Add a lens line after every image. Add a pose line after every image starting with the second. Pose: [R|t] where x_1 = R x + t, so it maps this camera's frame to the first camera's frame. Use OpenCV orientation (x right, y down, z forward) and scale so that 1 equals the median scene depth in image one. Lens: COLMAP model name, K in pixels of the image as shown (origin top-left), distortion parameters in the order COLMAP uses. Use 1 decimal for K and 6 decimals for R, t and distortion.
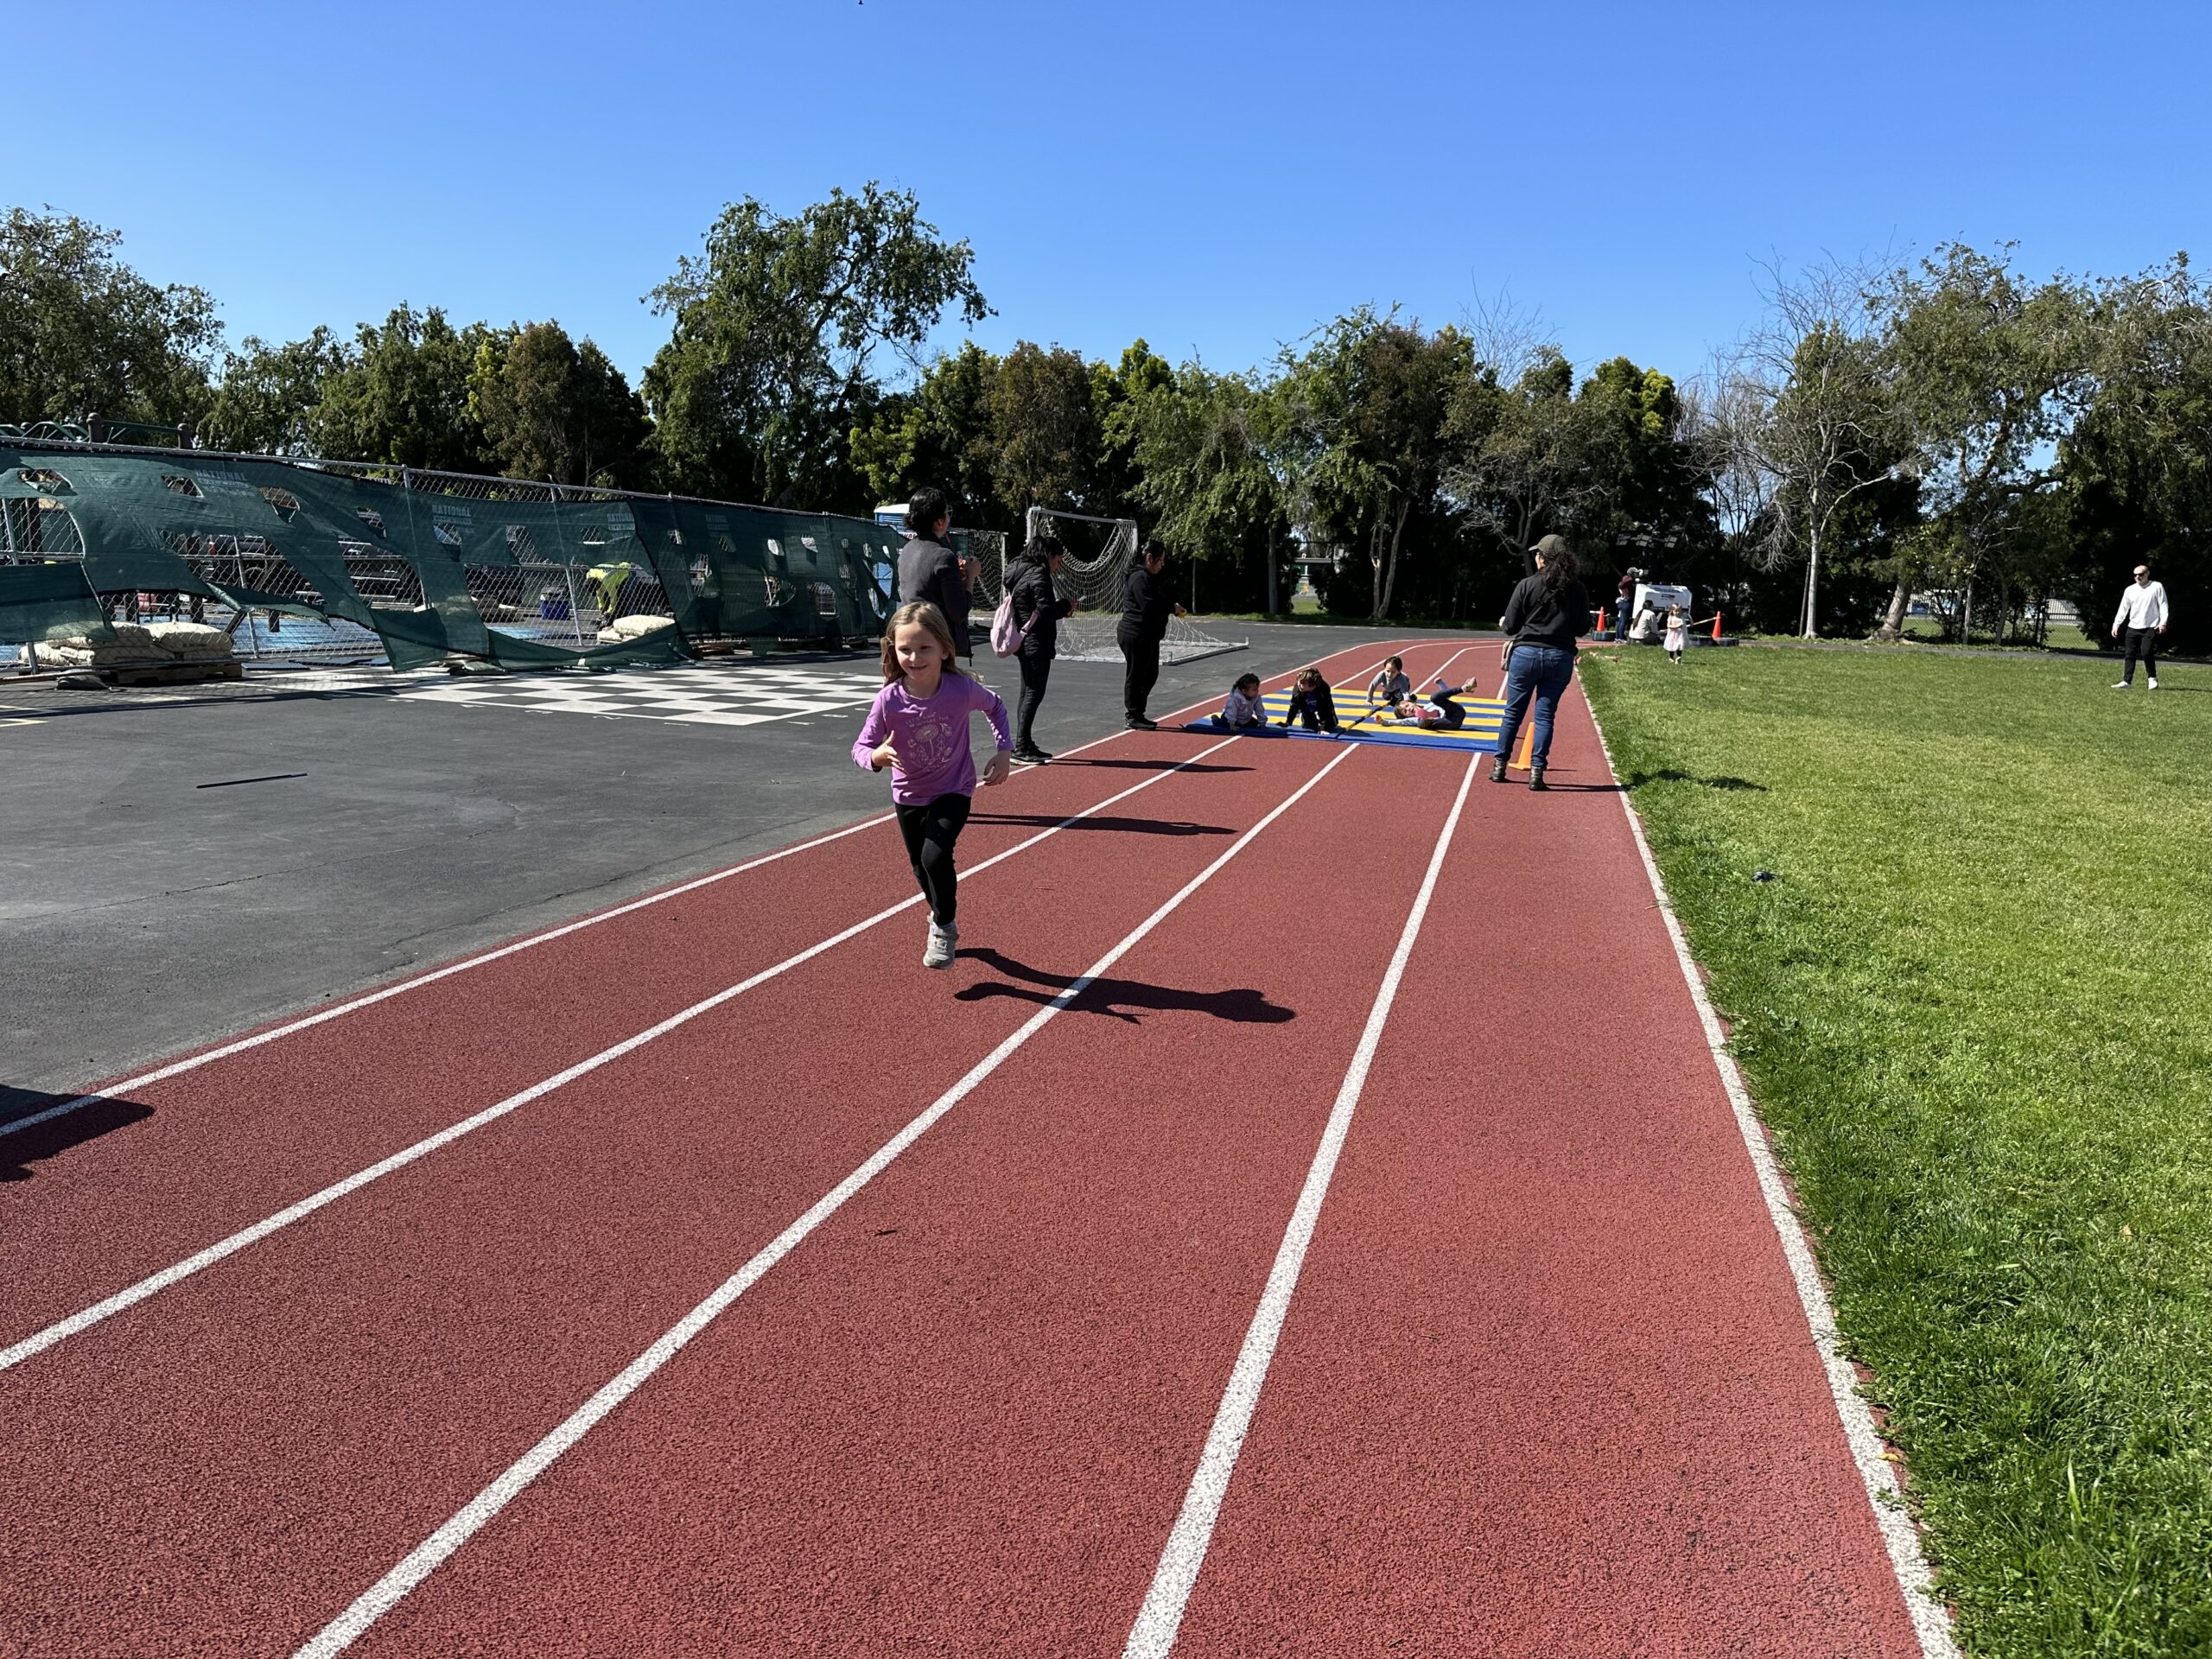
lens RADIAL K [[1555.9, 0, 1106.0], [0, 1555.9, 829.5], [0, 0, 1]] dist [-0.003567, -0.000917]
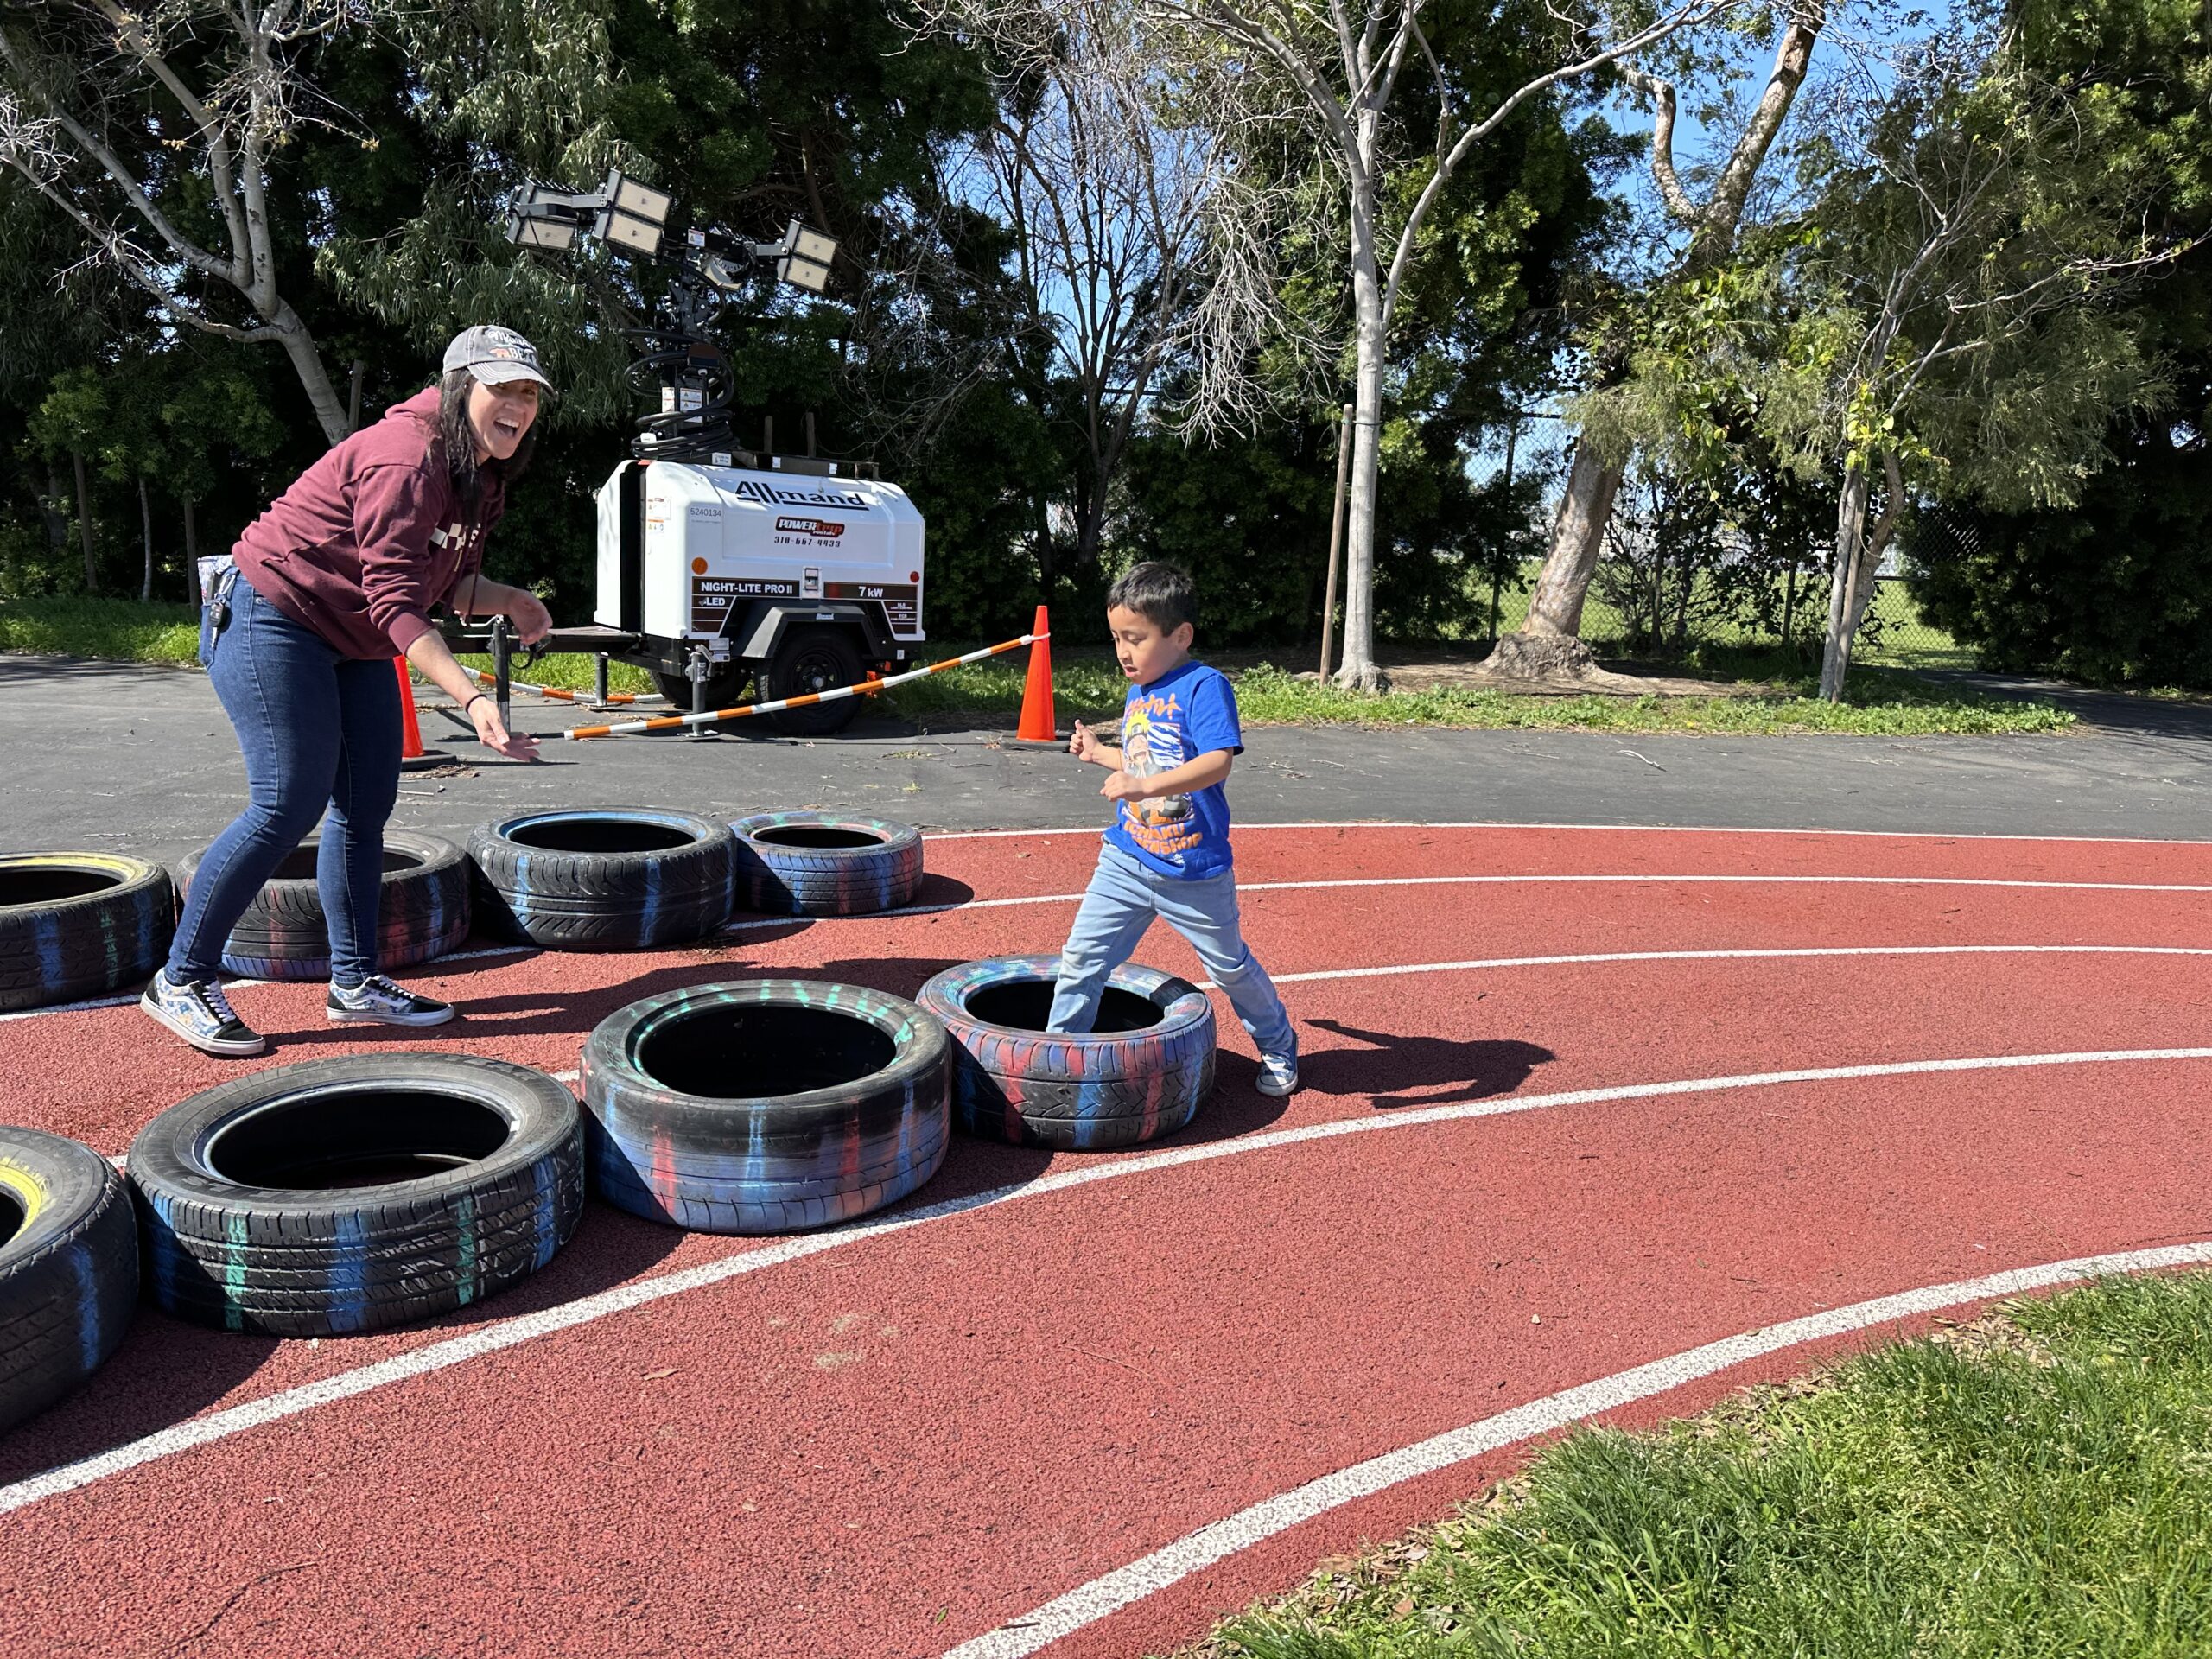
lens RADIAL K [[1555.9, 0, 1106.0], [0, 1555.9, 829.5], [0, 0, 1]] dist [-0.003567, -0.000917]
pose [[0.923593, -0.076724, 0.375619, 0.282335], [0.058756, 0.996523, 0.059077, -0.106683], [-0.378845, -0.032493, 0.924890, 0.703908]]
